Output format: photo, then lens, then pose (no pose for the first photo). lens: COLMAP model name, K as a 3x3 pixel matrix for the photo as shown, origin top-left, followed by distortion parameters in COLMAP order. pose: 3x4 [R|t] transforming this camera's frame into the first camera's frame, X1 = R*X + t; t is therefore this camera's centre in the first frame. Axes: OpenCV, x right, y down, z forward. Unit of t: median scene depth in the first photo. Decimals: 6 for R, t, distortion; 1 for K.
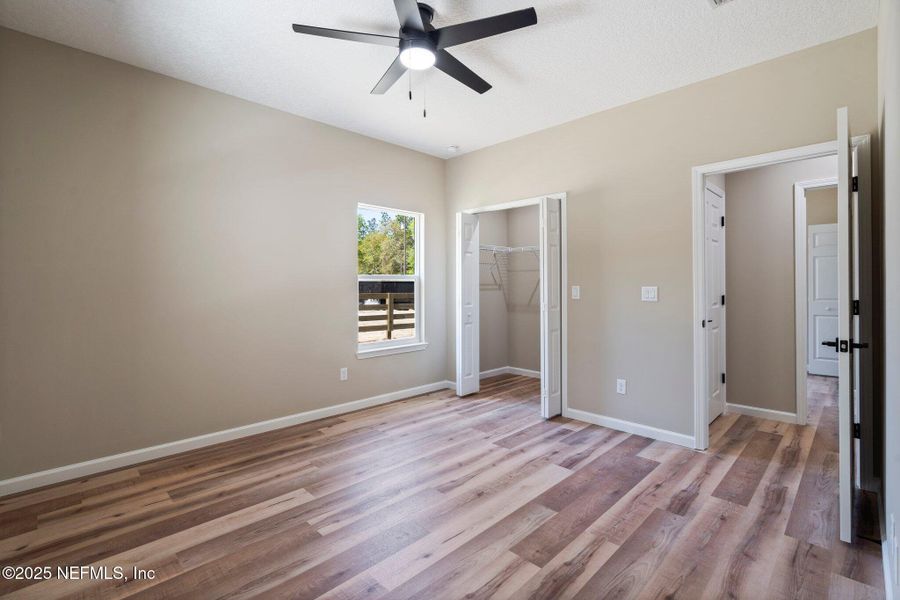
lens RADIAL K [[393.4, 0, 438.8], [0, 393.4, 302.5], [0, 0, 1]] dist [0.000528, 0.000384]
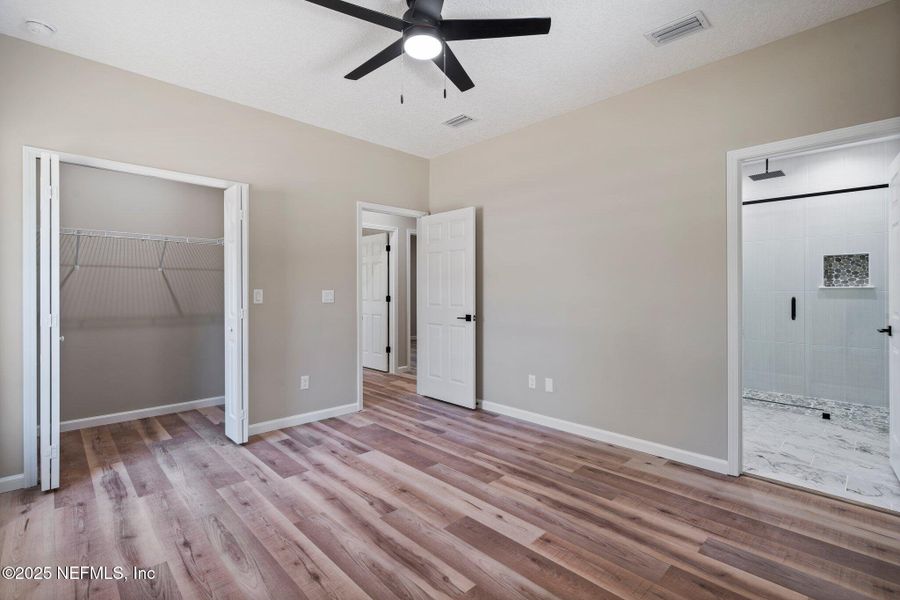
lens RADIAL K [[444.9, 0, 451.5], [0, 444.9, 298.9], [0, 0, 1]] dist [0.000849, 0.000788]
pose [[-0.005214, -0.015464, 0.999867, -0.858516], [0.039892, 0.999081, 0.015659, -0.005735], [-0.999190, 0.039968, -0.004592, 0.738661]]
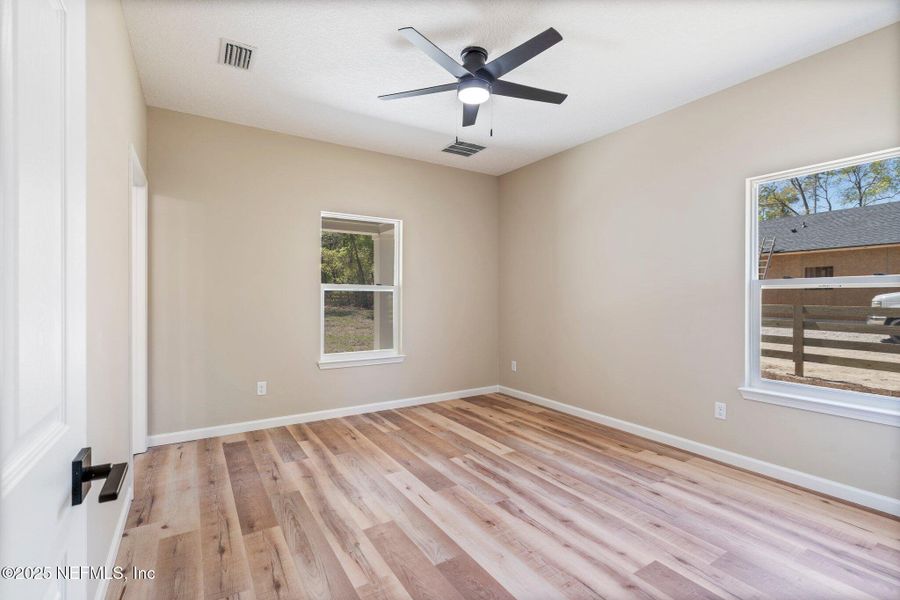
lens RADIAL K [[419.2, 0, 451.3], [0, 419.2, 297.8], [0, 0, 1]] dist [0.000671, 0.000227]
pose [[-0.186691, 0.005577, -0.982403, 0.888347], [-0.040977, 0.999069, 0.013459, -0.020994], [0.981564, 0.042768, -0.186289, 0.912890]]
